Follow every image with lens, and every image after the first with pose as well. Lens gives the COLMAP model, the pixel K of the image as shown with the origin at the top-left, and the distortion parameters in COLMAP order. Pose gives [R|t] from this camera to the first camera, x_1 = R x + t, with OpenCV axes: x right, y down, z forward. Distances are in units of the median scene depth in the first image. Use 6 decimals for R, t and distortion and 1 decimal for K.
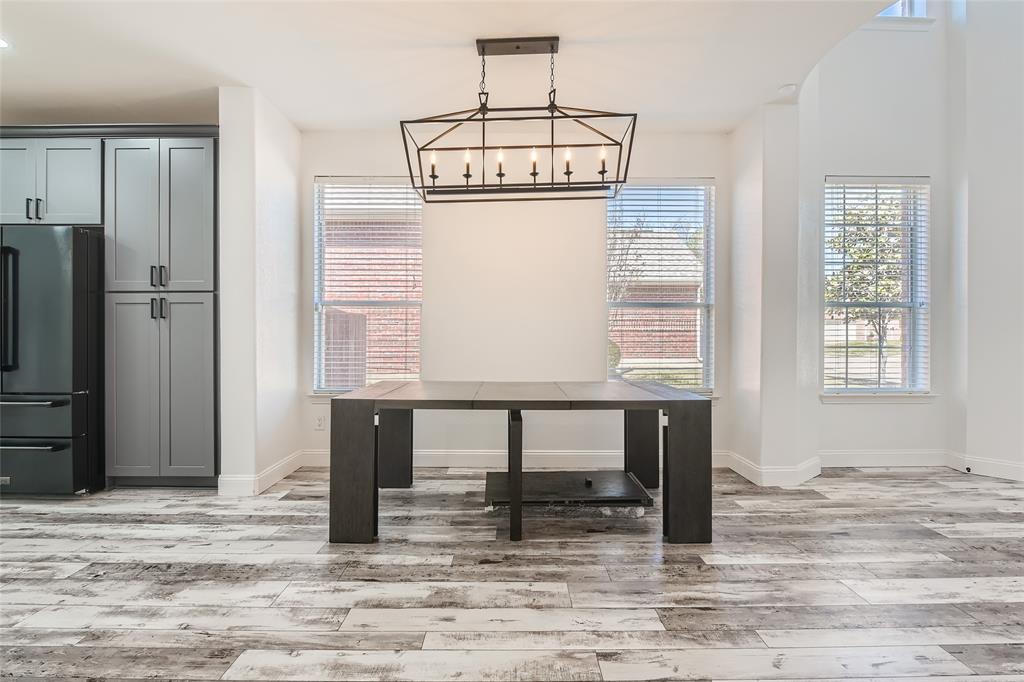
lens RADIAL K [[457.5, 0, 521.1], [0, 457.5, 333.5], [0, 0, 1]] dist [-0.008209, -0.000840]
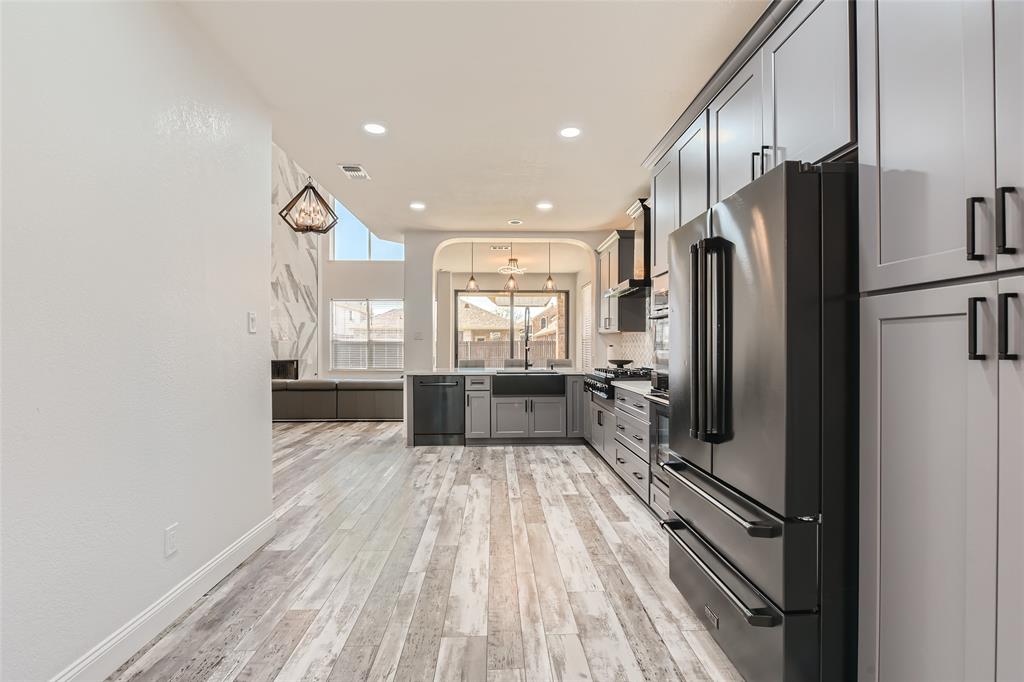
lens RADIAL K [[457.5, 0, 518.5], [0, 457.5, 347.0], [0, 0, 1]] dist [-0.008209, -0.000840]
pose [[0.044708, -0.000016, -0.999000, -0.558691], [-0.000270, 1.000000, -0.000028, -0.046762], [0.999000, 0.000271, 0.044708, 0.736085]]
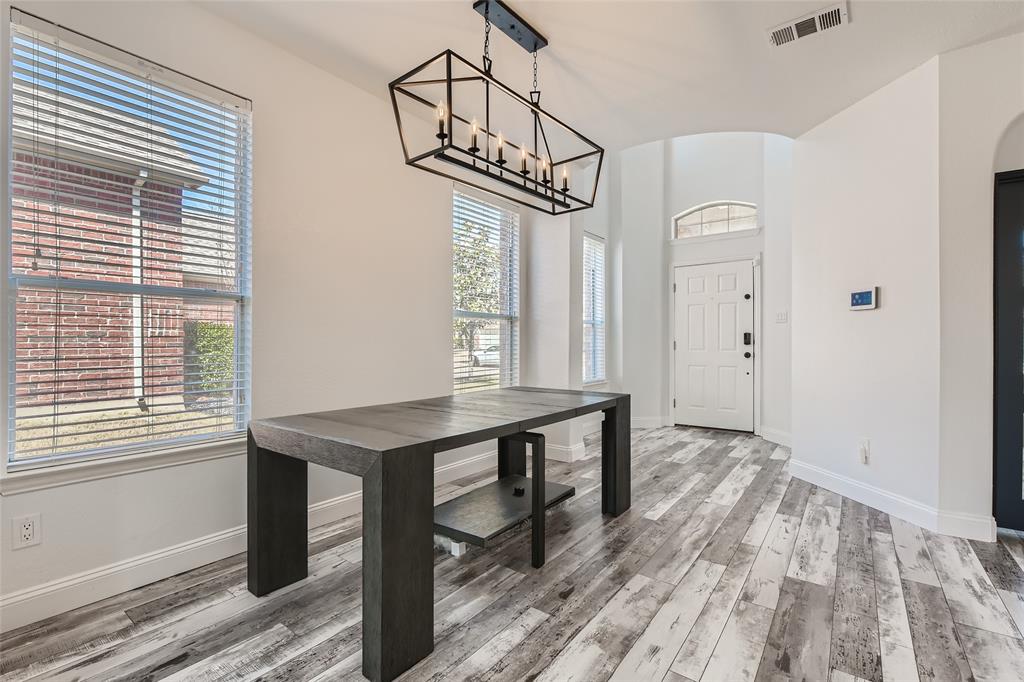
lens RADIAL K [[457.5, 0, 512.6], [0, 457.5, 341.1], [0, 0, 1]] dist [-0.008209, -0.000840]
pose [[0.606591, -0.002158, 0.795011, -0.682646], [0.001926, 0.999997, 0.001245, -0.003708], [-0.795012, 0.000776, 0.606593, 0.423796]]
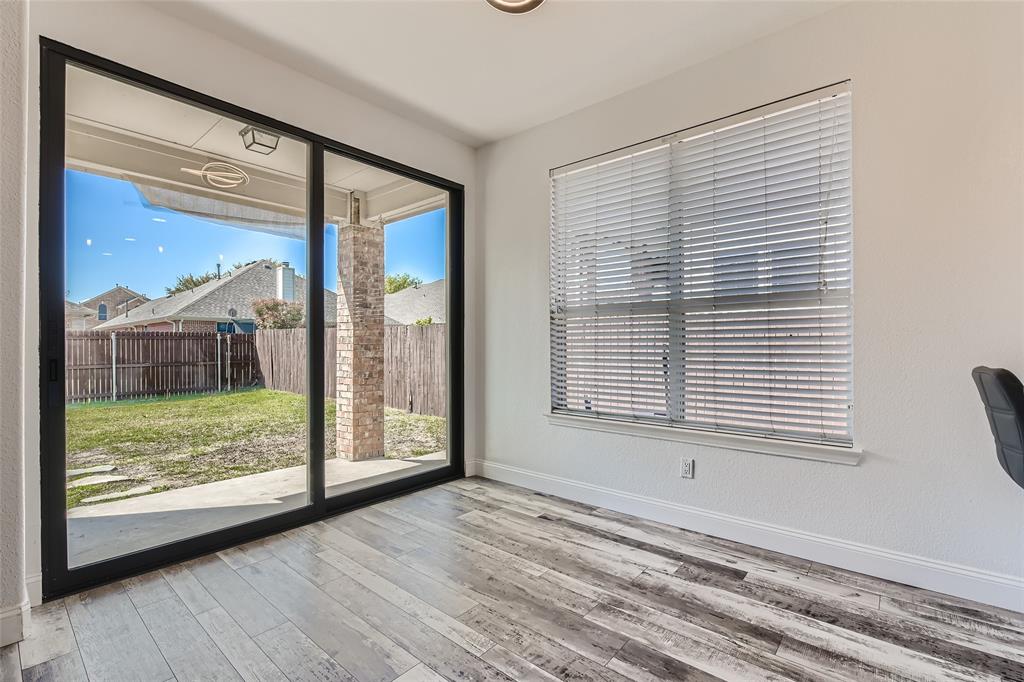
lens RADIAL K [[457.5, 0, 509.4], [0, 457.5, 346.6], [0, 0, 1]] dist [-0.008209, -0.000840]
pose [[0.751992, -0.002159, -0.659169, -3.074202], [0.003608, 0.999993, 0.000841, -0.007172], [0.659163, -0.003011, 0.751994, 0.343873]]
